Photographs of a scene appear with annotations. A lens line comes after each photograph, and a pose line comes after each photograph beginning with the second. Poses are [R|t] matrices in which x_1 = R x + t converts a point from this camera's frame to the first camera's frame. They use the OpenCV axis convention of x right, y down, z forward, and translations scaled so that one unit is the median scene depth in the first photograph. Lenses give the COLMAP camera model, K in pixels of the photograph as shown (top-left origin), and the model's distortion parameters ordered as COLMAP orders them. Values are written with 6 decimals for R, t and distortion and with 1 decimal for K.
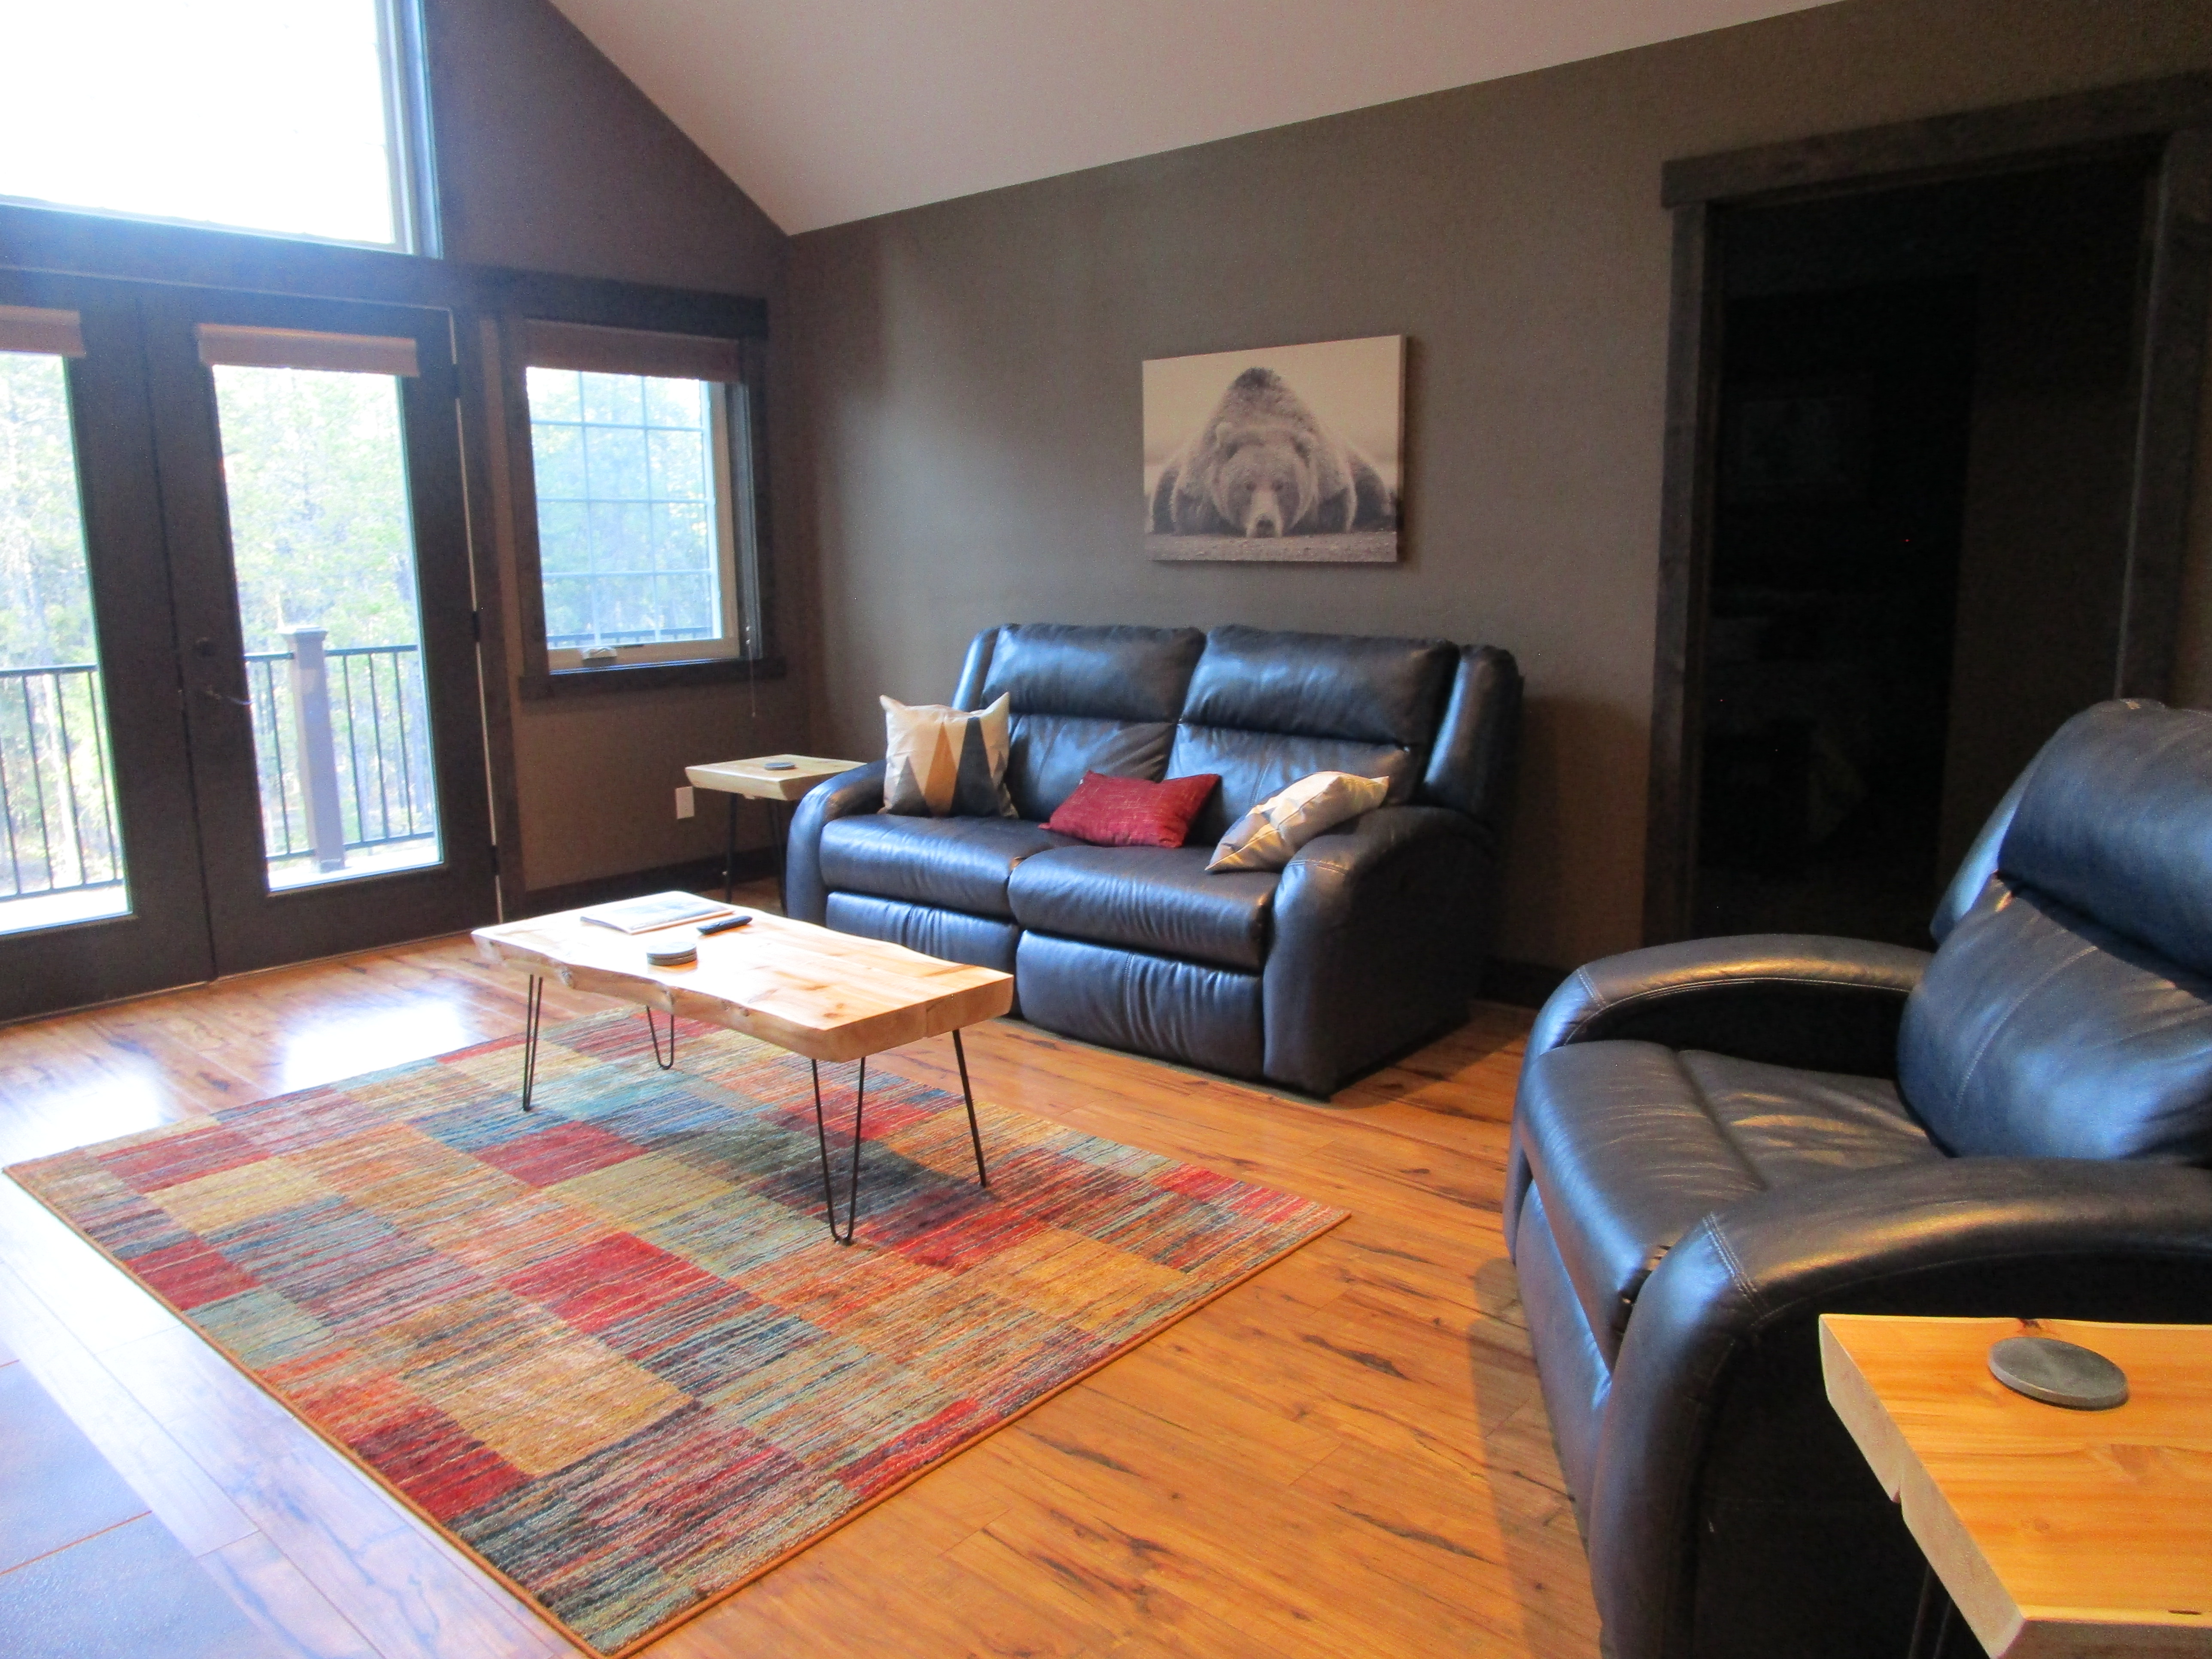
lens RADIAL K [[1575.9, 0, 1106.0], [0, 1575.9, 829.5], [0, 0, 1]] dist [-0.027461, 0.003539]
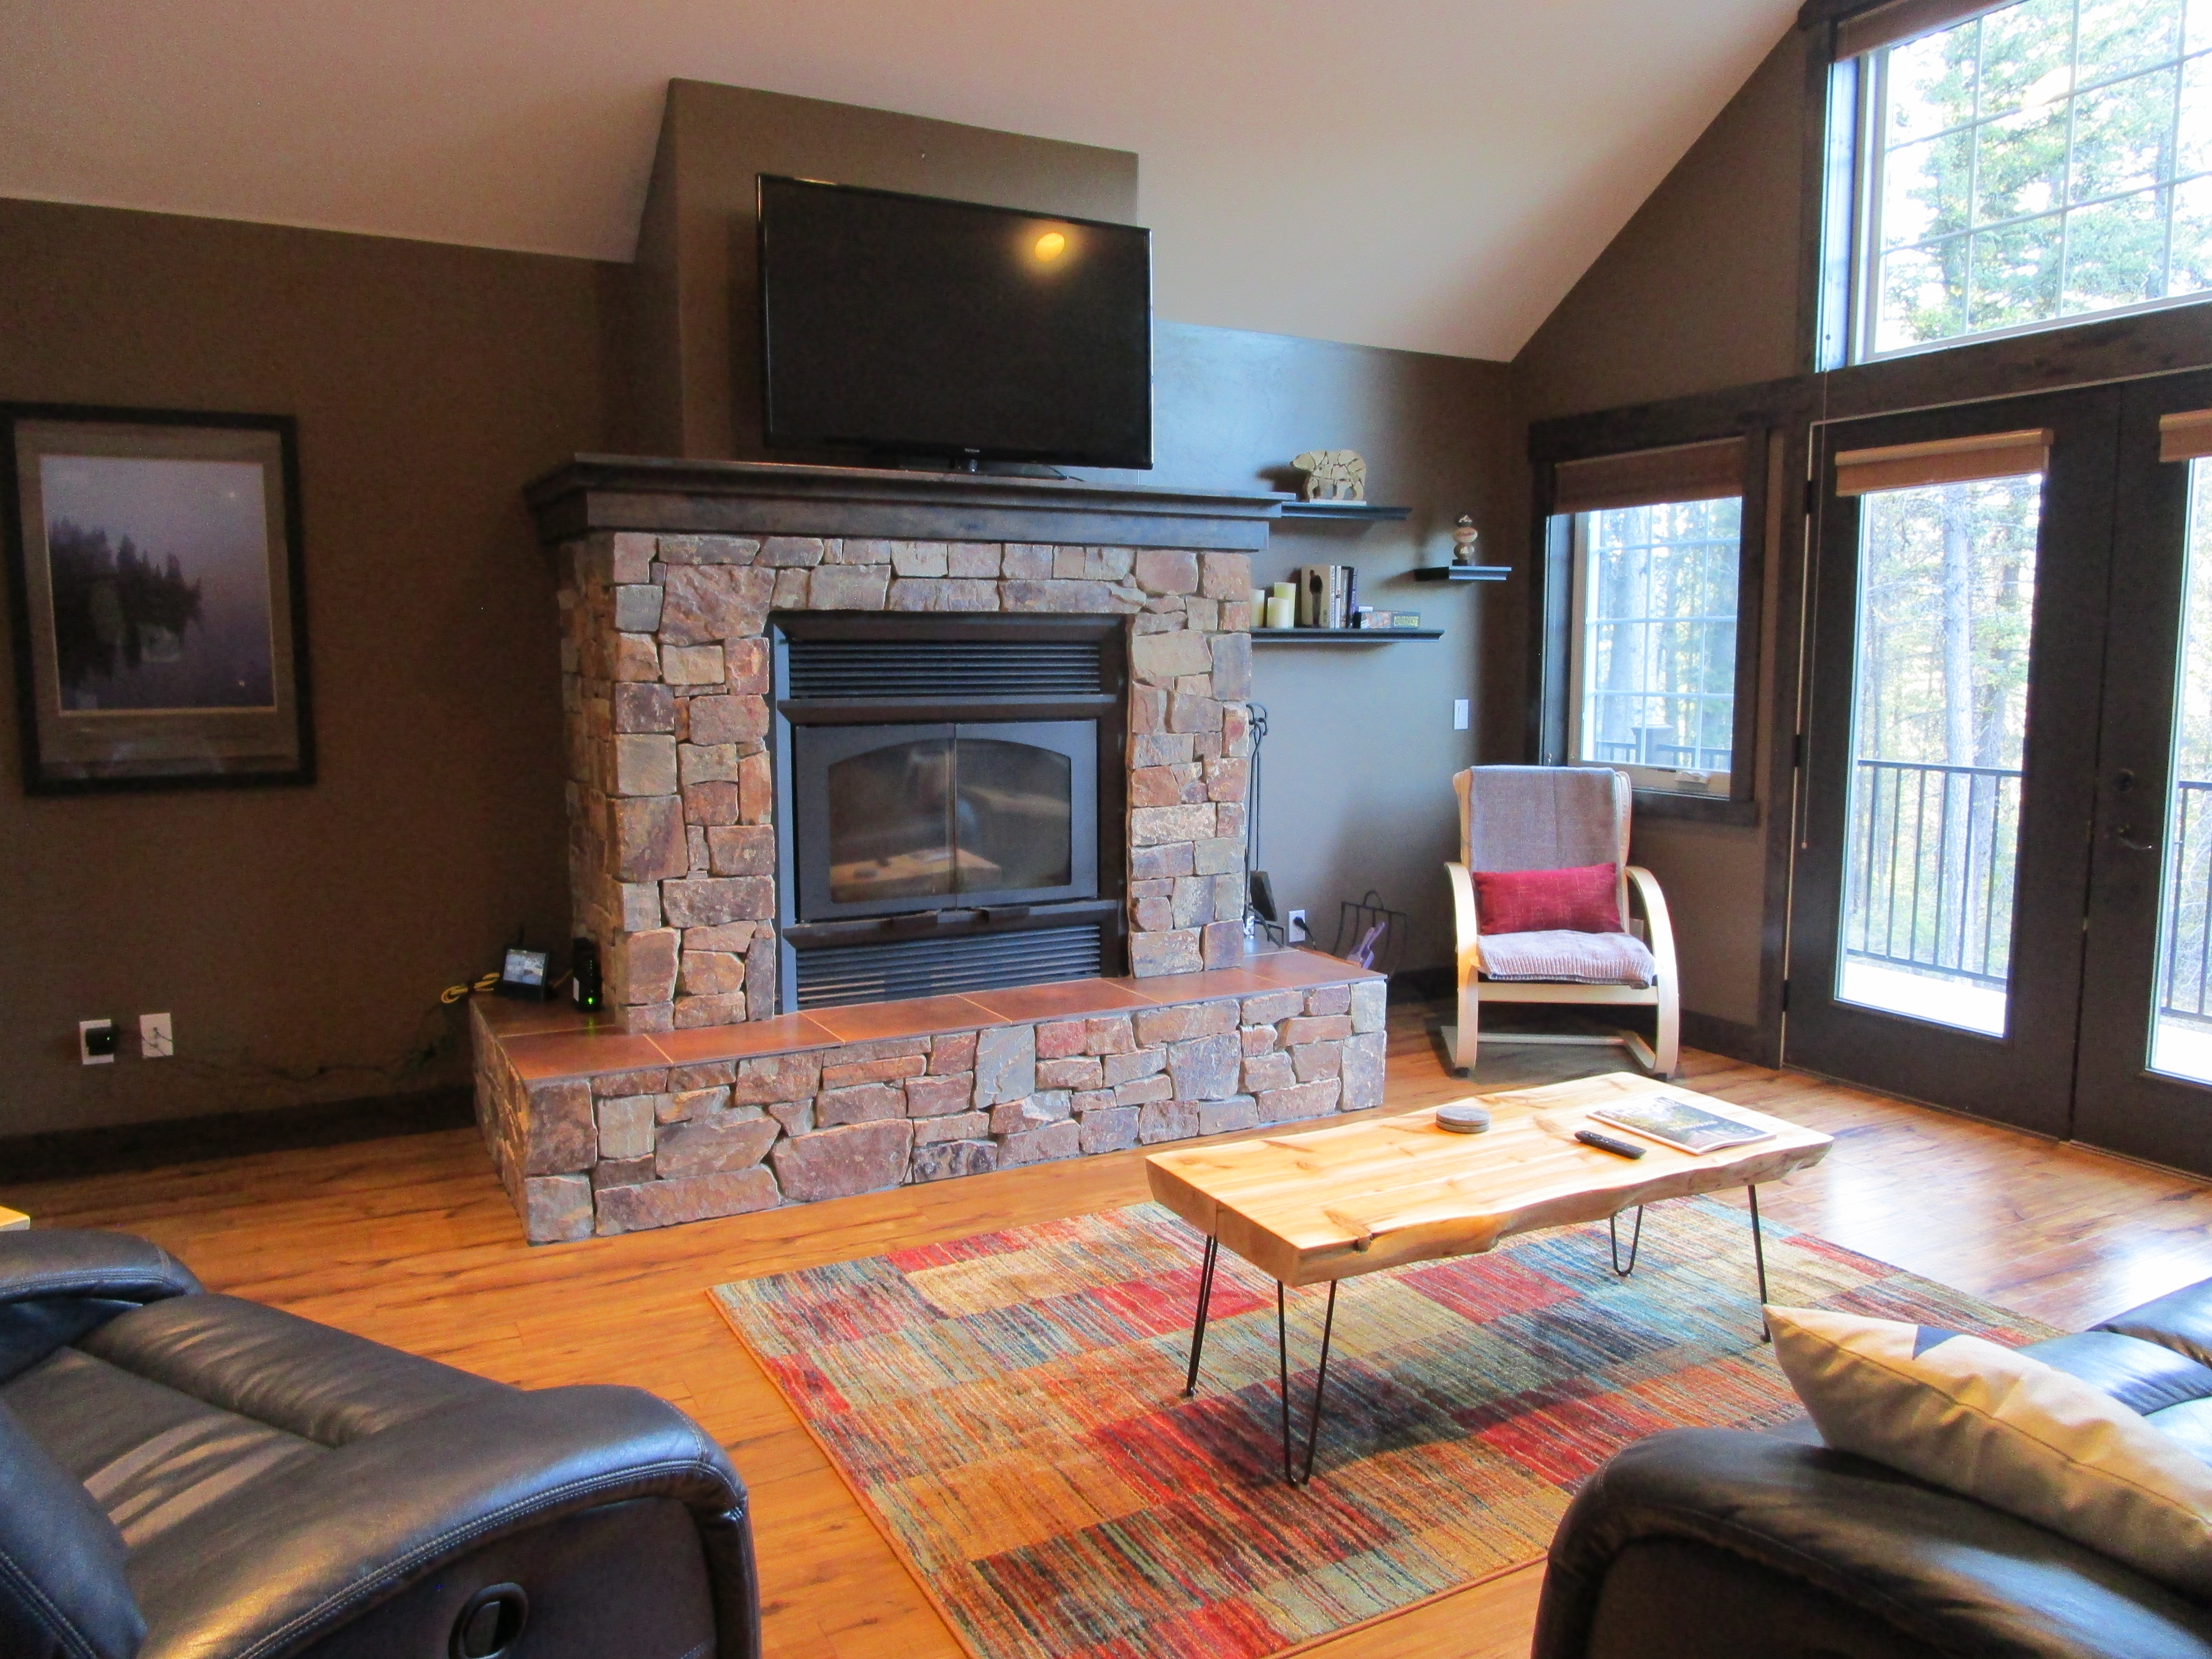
lens RADIAL K [[1575.9, 0, 1106.0], [0, 1575.9, 829.5], [0, 0, 1]] dist [-0.027461, 0.003539]
pose [[-0.351180, 0.120453, -0.928528, 0.554663], [-0.161020, 0.969146, 0.186622, -0.195613], [0.922359, 0.215050, -0.320949, 0.917707]]
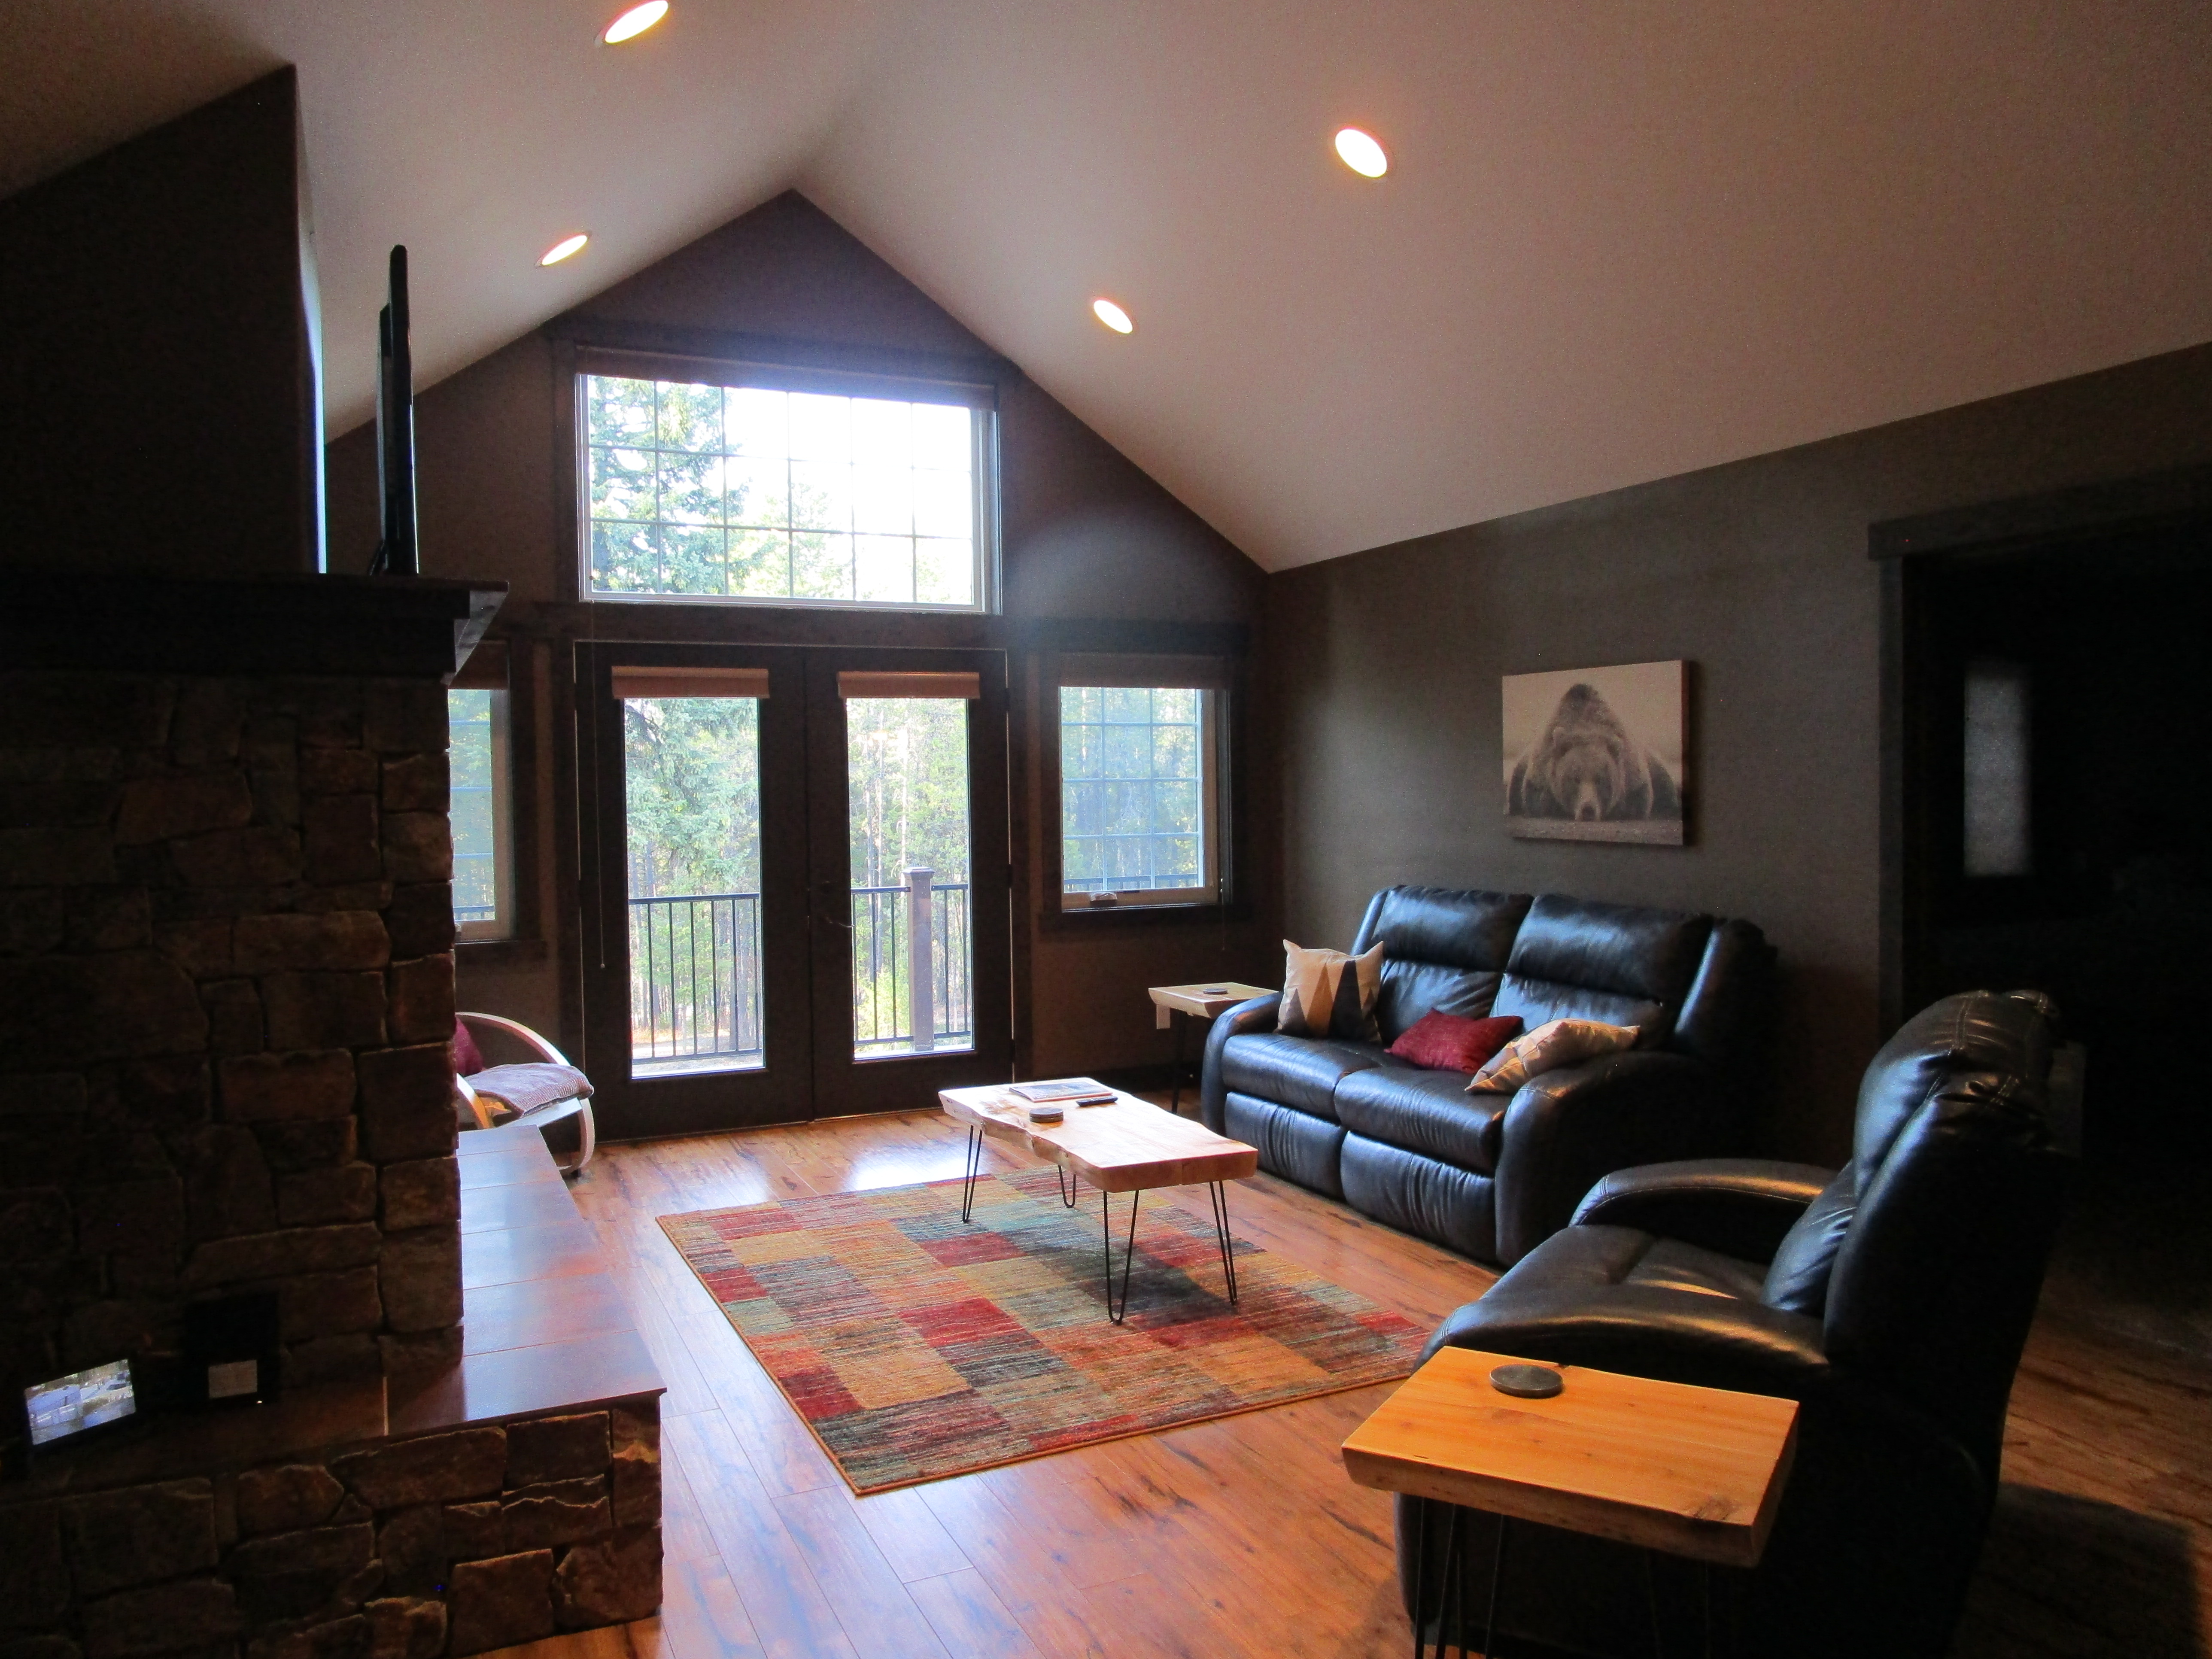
lens RADIAL K [[1575.9, 0, 1106.0], [0, 1575.9, 829.5], [0, 0, 1]] dist [-0.027461, 0.003539]
pose [[0.916203, 0.011907, -0.400537, 0.303864], [-0.069453, 0.989149, -0.129463, 0.001928], [0.394649, 0.146433, 0.907088, -0.288473]]
